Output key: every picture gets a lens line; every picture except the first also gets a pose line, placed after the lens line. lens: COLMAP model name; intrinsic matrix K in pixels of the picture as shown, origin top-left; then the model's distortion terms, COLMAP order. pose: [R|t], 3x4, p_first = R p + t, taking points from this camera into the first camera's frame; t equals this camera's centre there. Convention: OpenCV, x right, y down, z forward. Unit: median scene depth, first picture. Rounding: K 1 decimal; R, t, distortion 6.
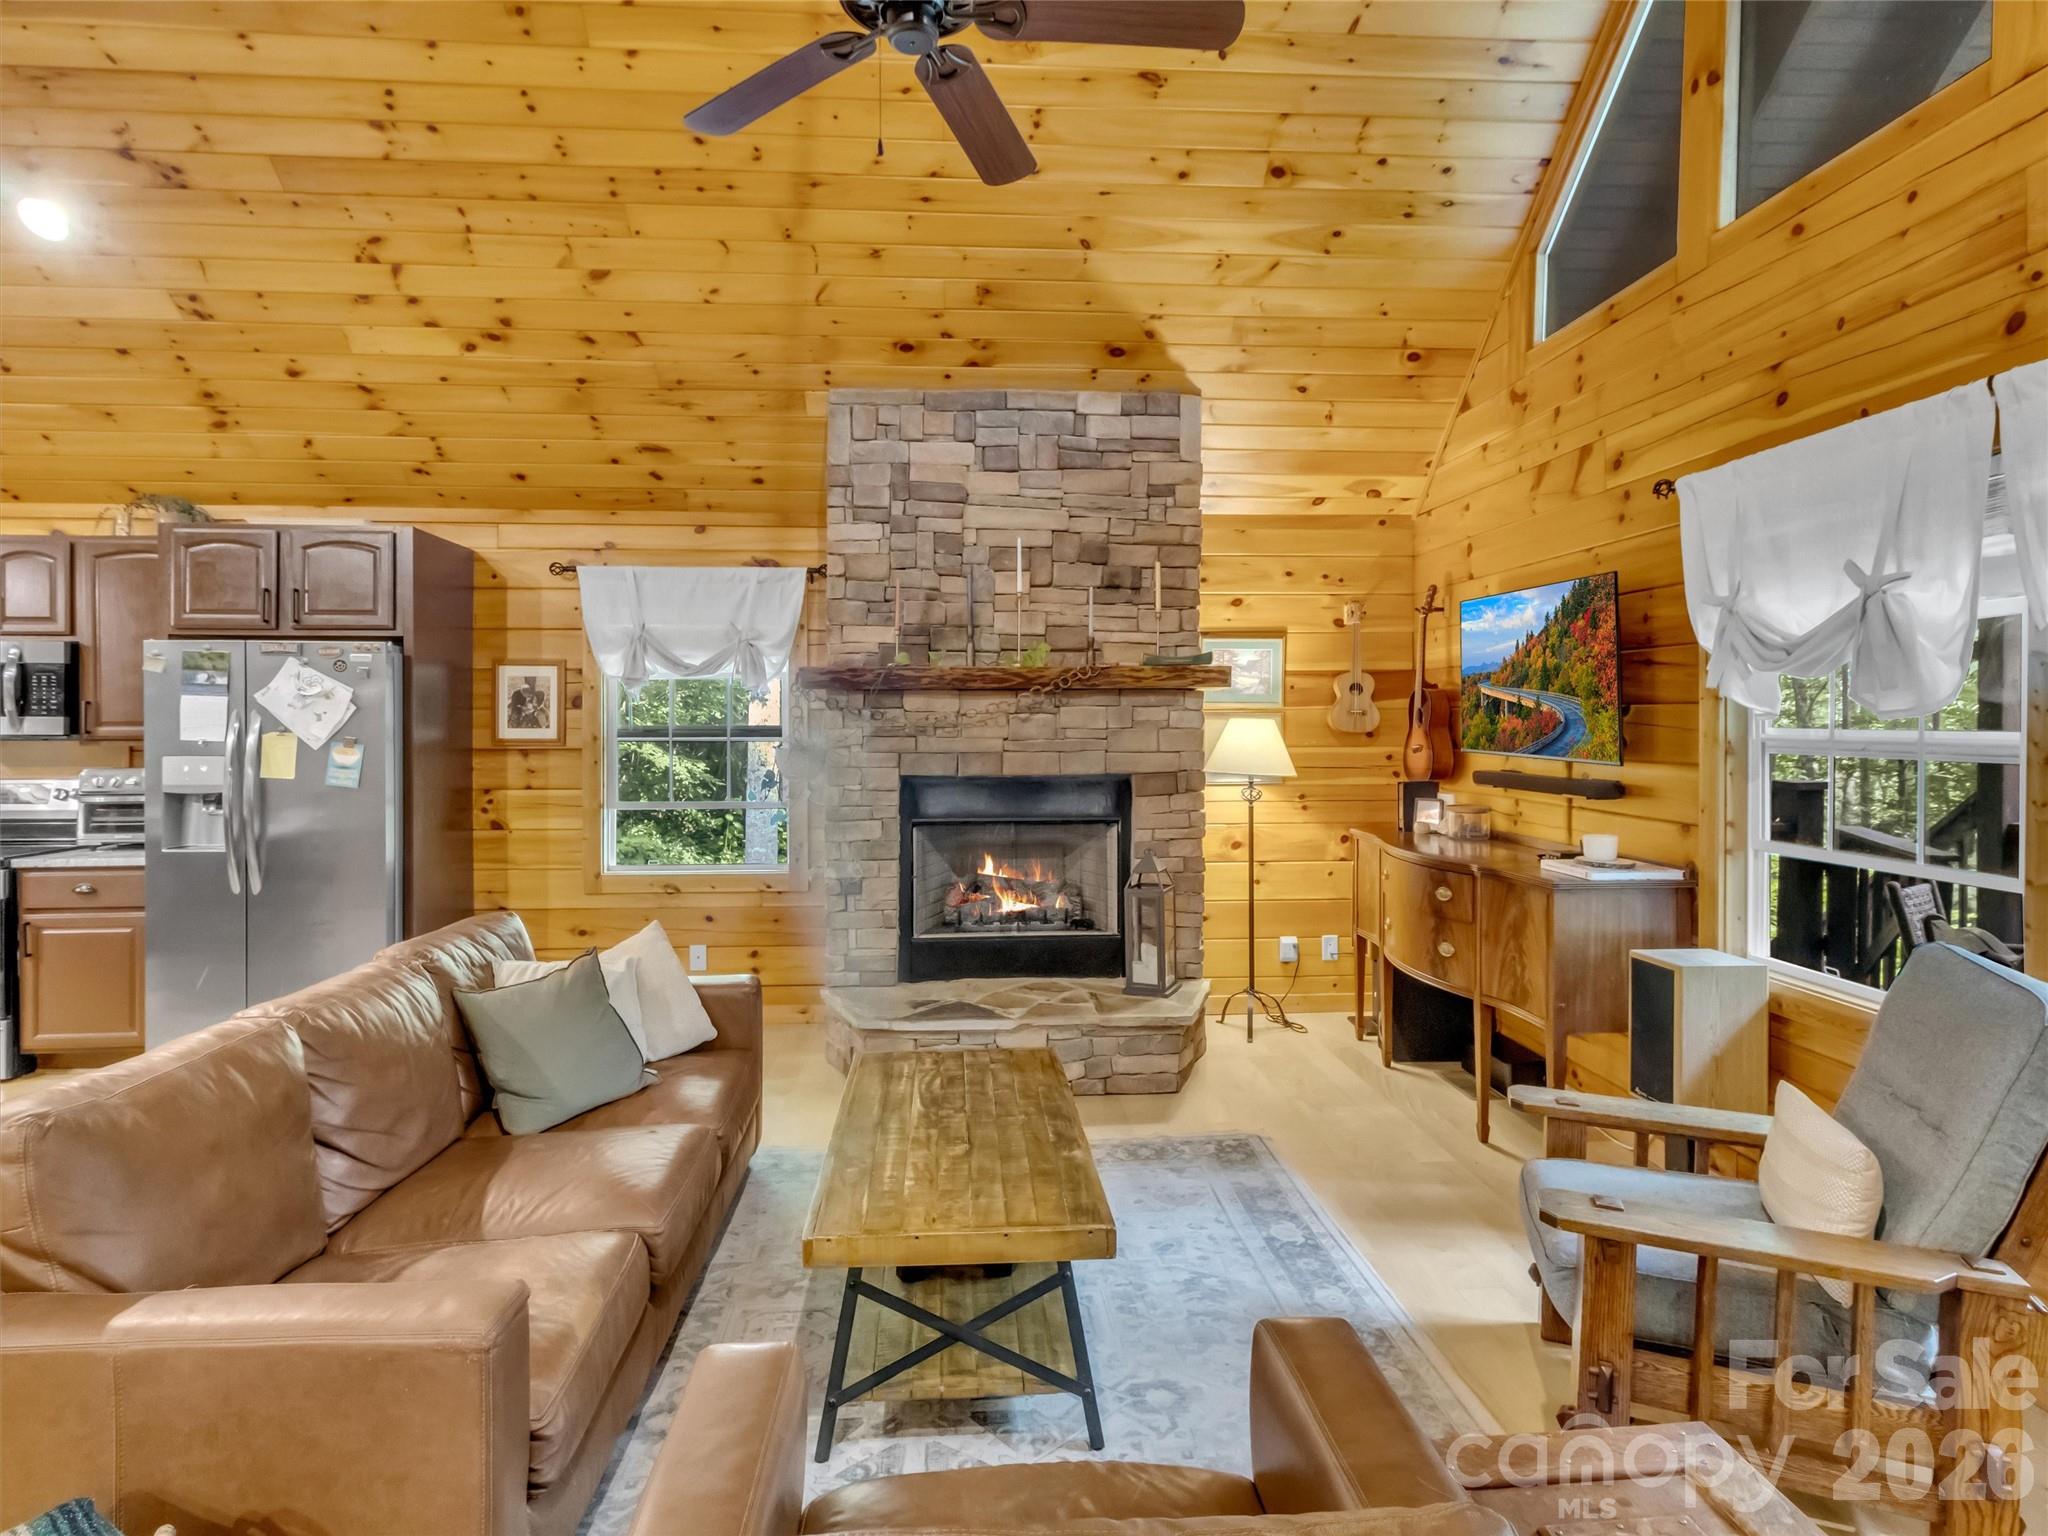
lens RADIAL K [[1111.2, 0, 1022.5], [0, 1111.2, 759.9], [0, 0, 1]] dist [0.005785, 0.001496]
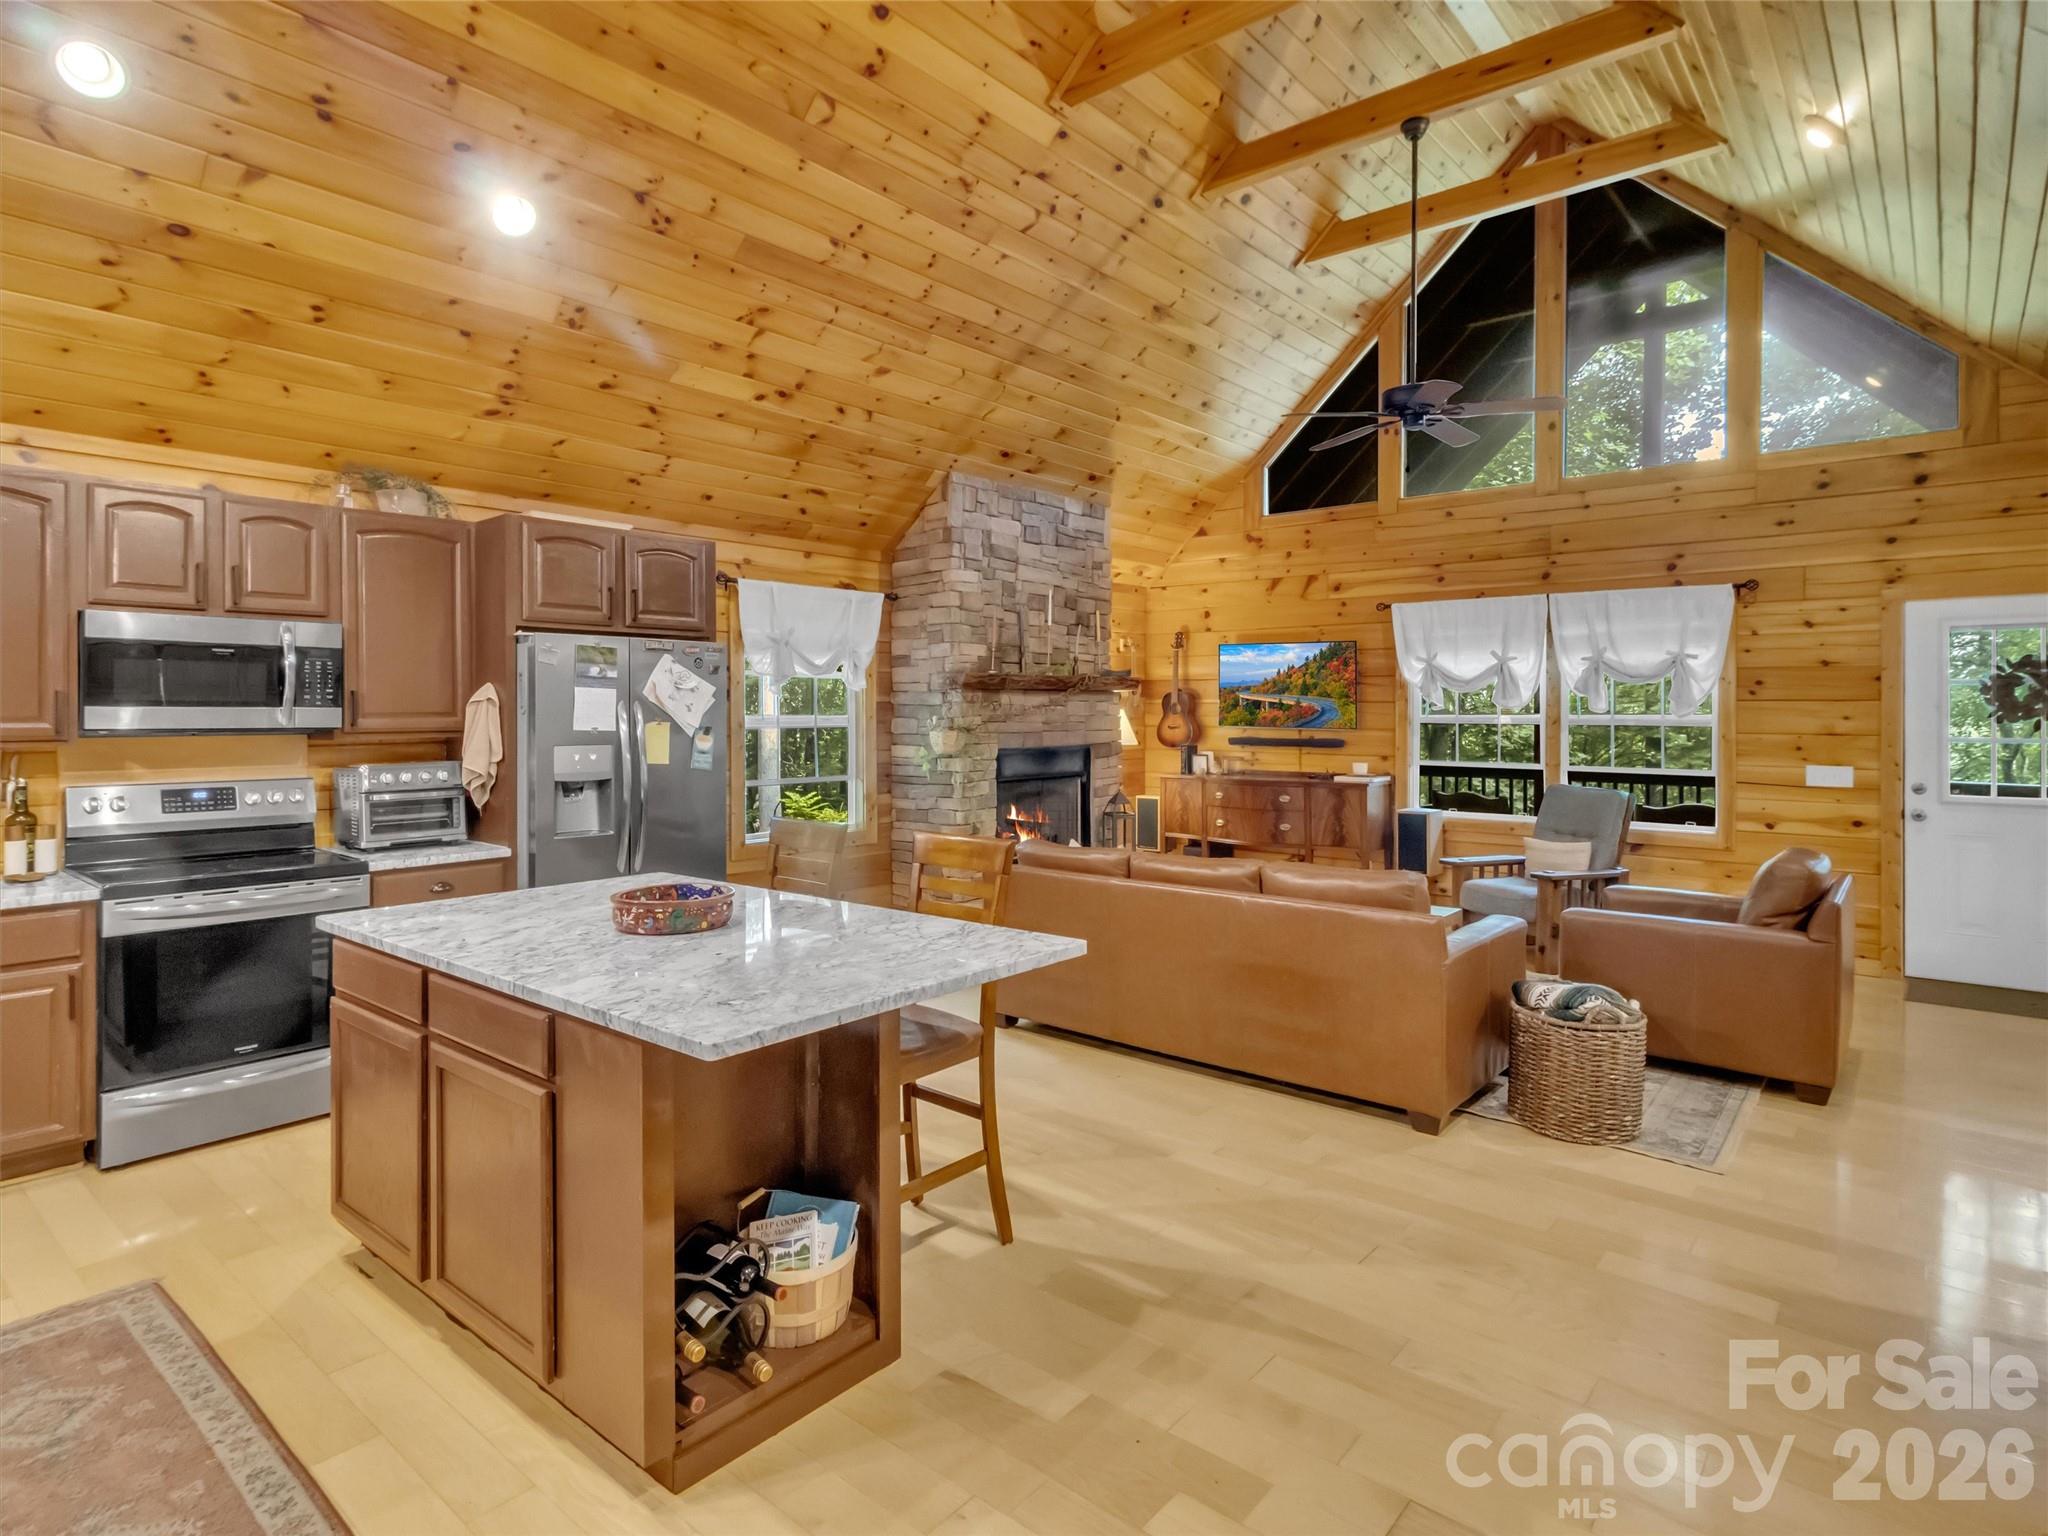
lens RADIAL K [[1111.2, 0, 1022.4], [0, 1111.2, 747.0], [0, 0, 1]] dist [0.005785, 0.001496]
pose [[0.692040, -0.024617, 0.721439, -1.150413], [0.027461, 0.999593, 0.007767, 0.001343], [-0.721337, 0.014436, 0.692434, -0.019101]]
